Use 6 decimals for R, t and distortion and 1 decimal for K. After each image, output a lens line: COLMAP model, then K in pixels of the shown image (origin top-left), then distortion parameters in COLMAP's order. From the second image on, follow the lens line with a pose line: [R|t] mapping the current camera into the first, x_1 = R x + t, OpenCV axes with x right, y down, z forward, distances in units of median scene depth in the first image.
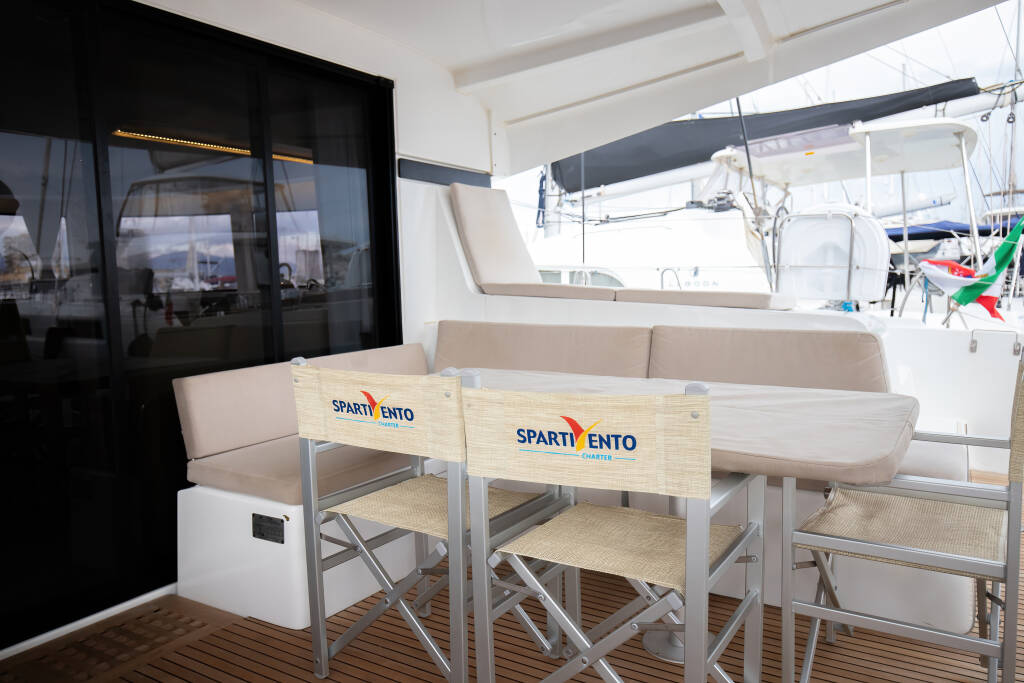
lens RADIAL K [[718.1, 0, 513.6], [0, 718.1, 360.7], [0, 0, 1]] dist [0.000939, 0.147554]
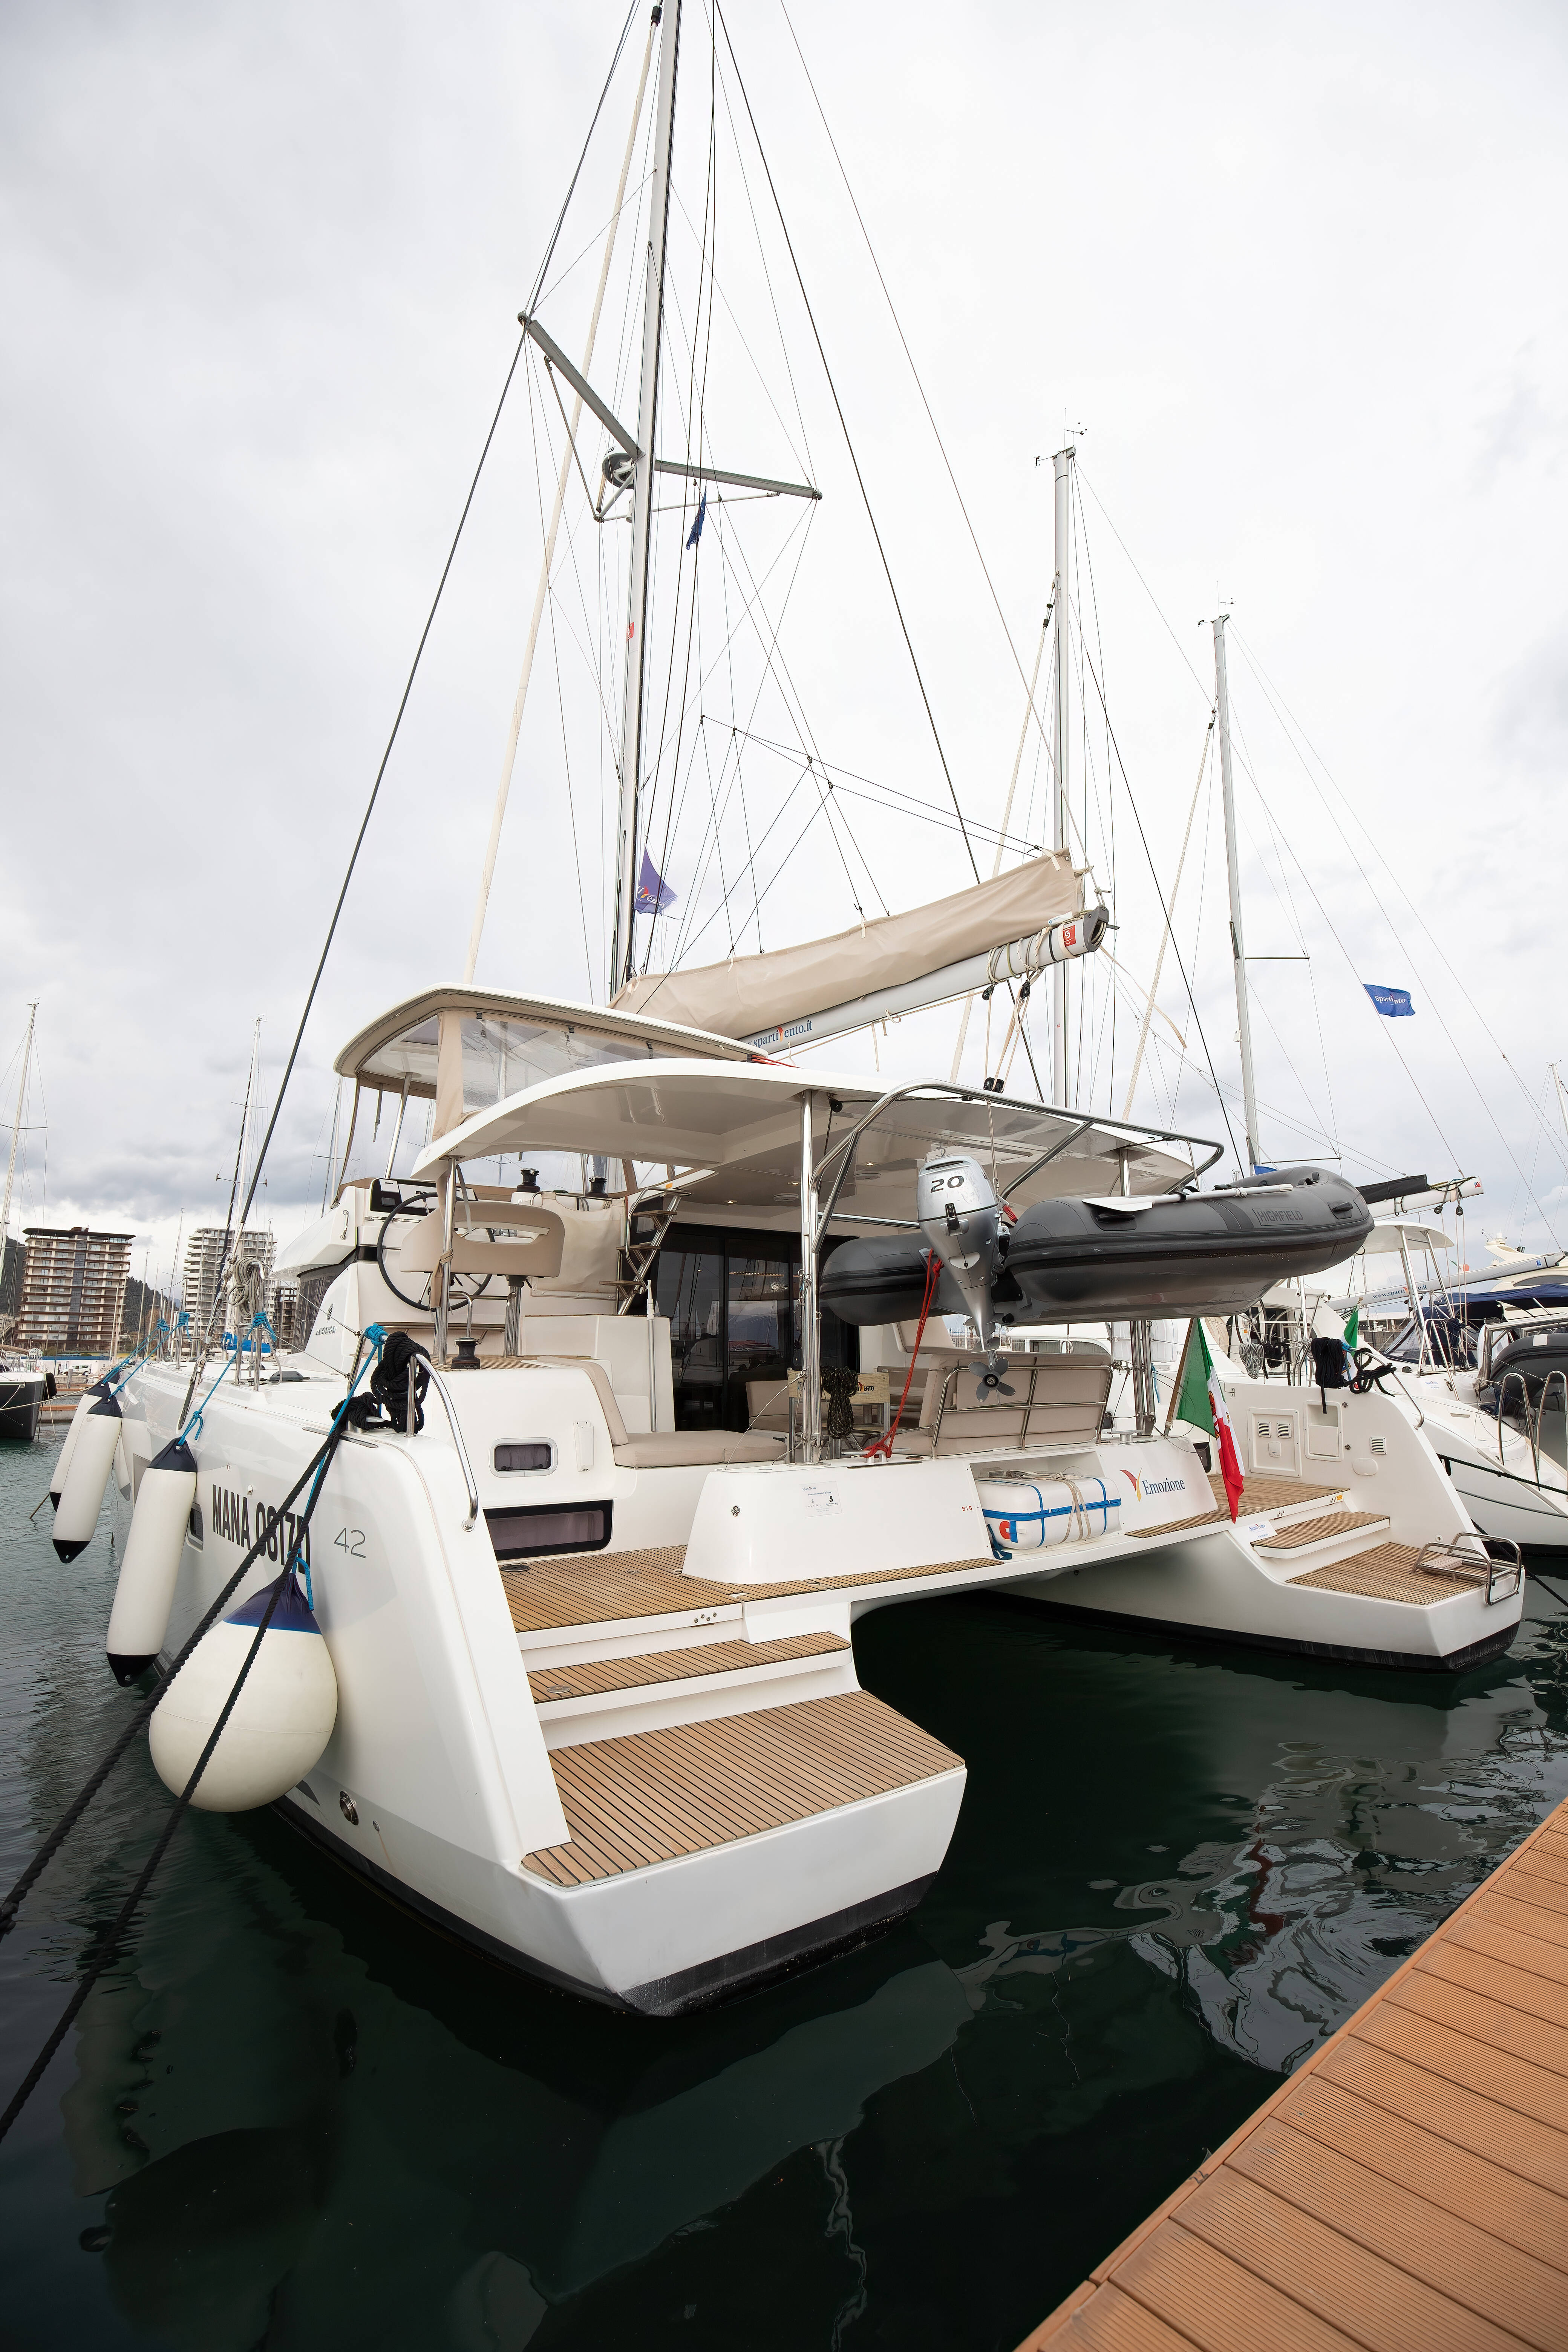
lens RADIAL K [[1067.5, 0, 790.9], [0, 1067.5, 1175.3], [0, 0, 1]] dist [-0.033752, 0.001383]
pose [[0.932703, -0.035191, -0.358924, 0.670564], [-0.064164, 0.963158, -0.261171, 0.194033], [0.354891, 0.266625, 0.896082, -1.610814]]
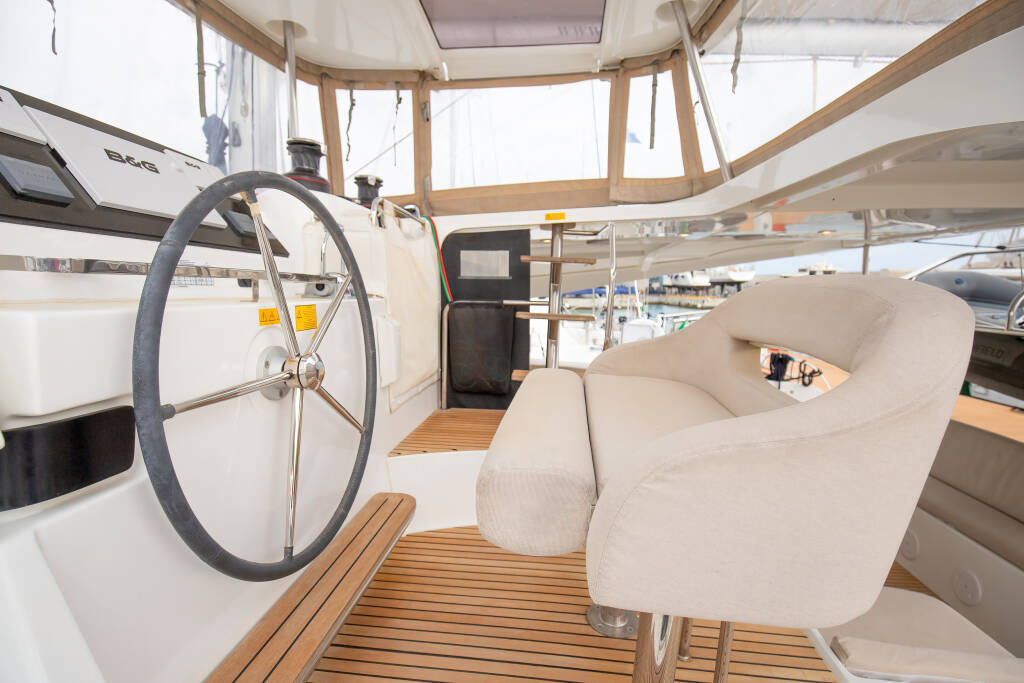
lens RADIAL K [[501.5, 0, 504.8], [0, 501.5, 334.8], [0, 0, 1]] dist [-0.021451, 0.000160]
pose [[0.899164, -0.006115, 0.437569, -0.747412], [0.014005, 0.999792, -0.014809, -0.177512], [-0.437387, 0.019444, 0.899063, -0.282327]]
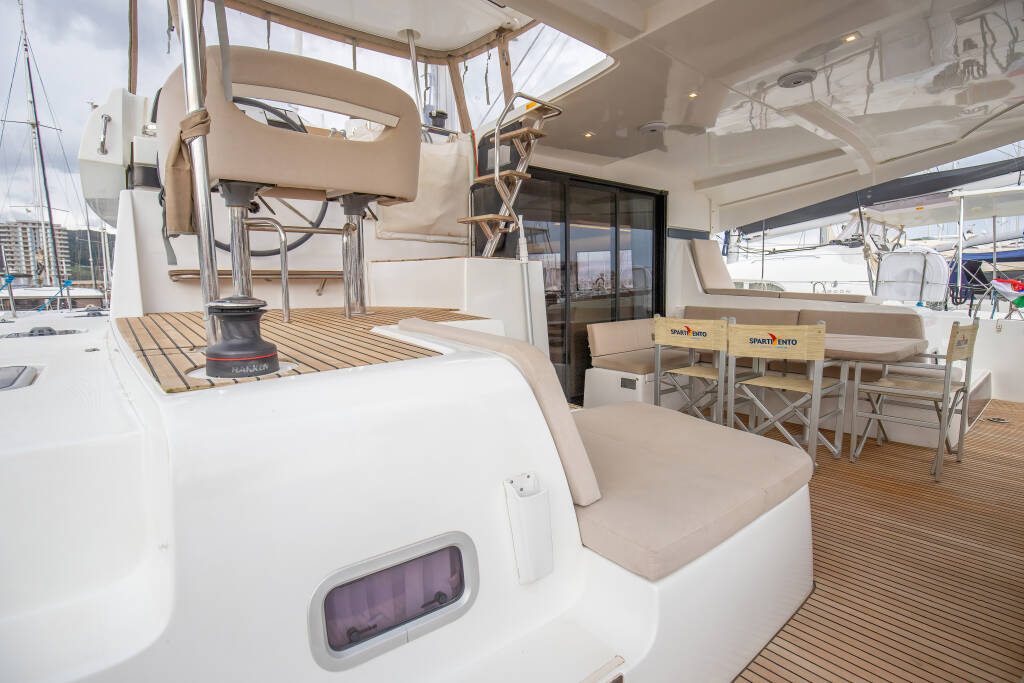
lens RADIAL K [[501.5, 0, 504.8], [0, 501.5, 334.8], [0, 0, 1]] dist [-0.021451, 0.000160]
pose [[0.942181, 0.040573, -0.332638, -0.109828], [-0.045796, 0.998920, -0.007874, 0.061084], [0.331960, 0.022653, 0.943022, -0.518527]]
